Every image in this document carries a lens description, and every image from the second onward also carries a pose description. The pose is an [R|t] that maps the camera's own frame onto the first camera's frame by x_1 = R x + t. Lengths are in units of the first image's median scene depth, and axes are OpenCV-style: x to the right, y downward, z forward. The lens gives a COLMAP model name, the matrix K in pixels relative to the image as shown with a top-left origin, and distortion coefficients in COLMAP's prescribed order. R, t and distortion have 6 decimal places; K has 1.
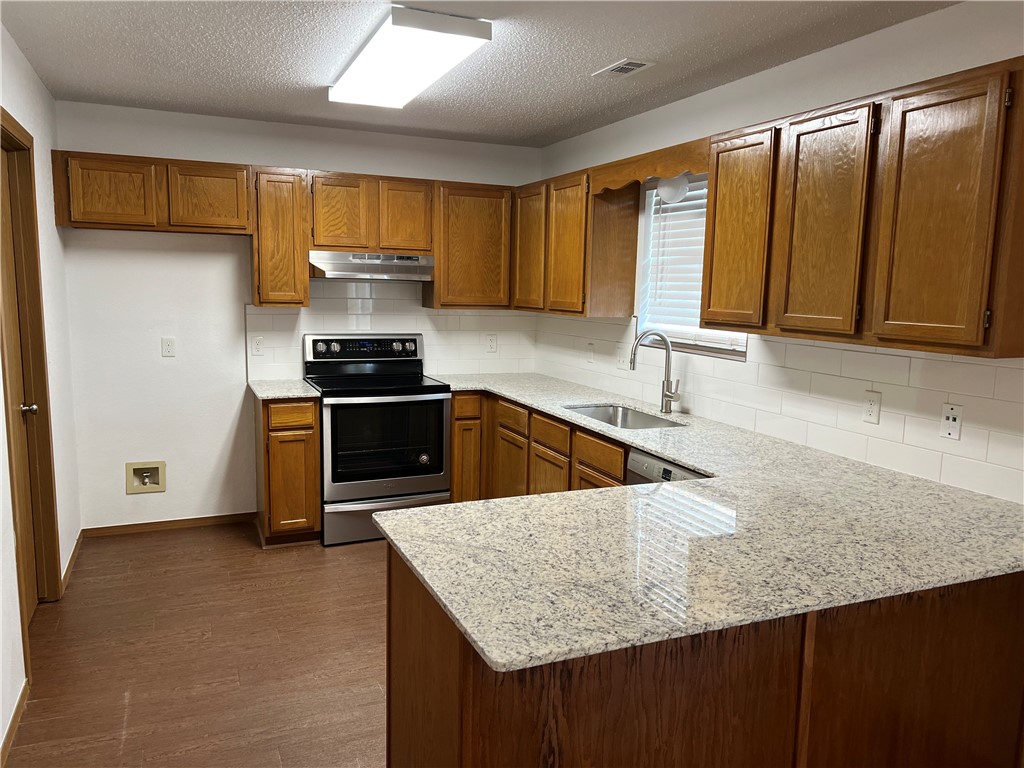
lens RADIAL K [[766.8, 0, 502.7], [0, 766.8, 387.4], [0, 0, 1]] dist [0.011283, -0.031804]
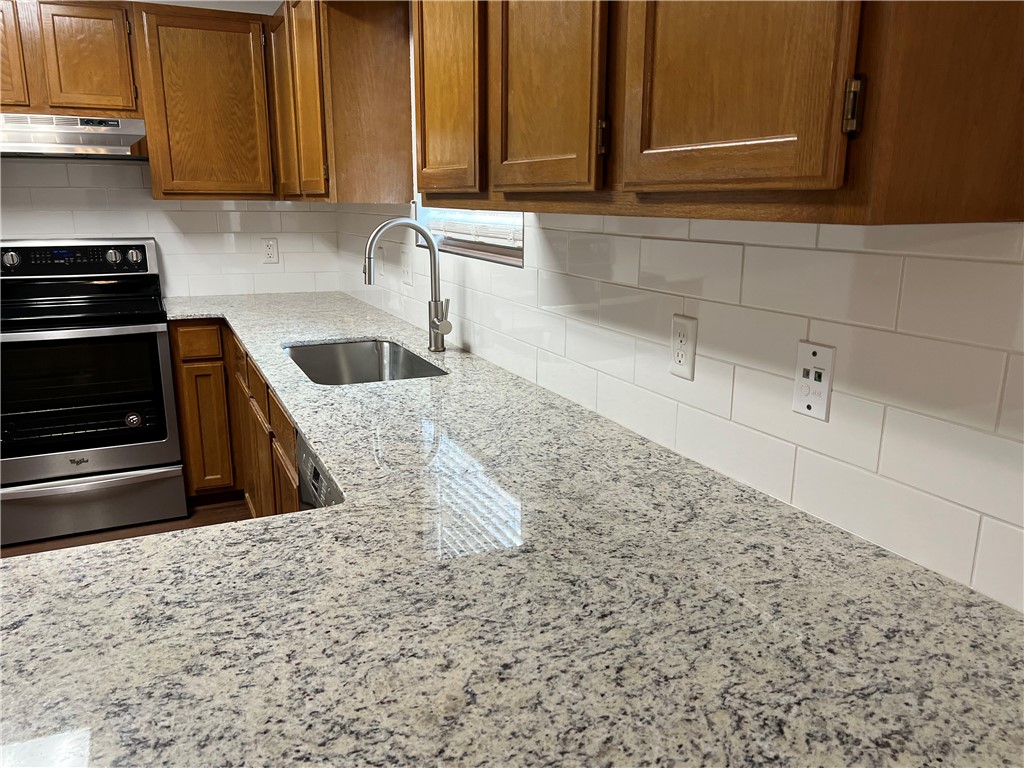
lens RADIAL K [[766.8, 0, 522.9], [0, 766.8, 386.5], [0, 0, 1]] dist [0.011283, -0.031804]
pose [[0.998697, -0.022598, 0.045749, 0.262315], [0.017755, 0.994459, 0.103613, -0.002280], [-0.047837, -0.102665, 0.993565, 0.368965]]
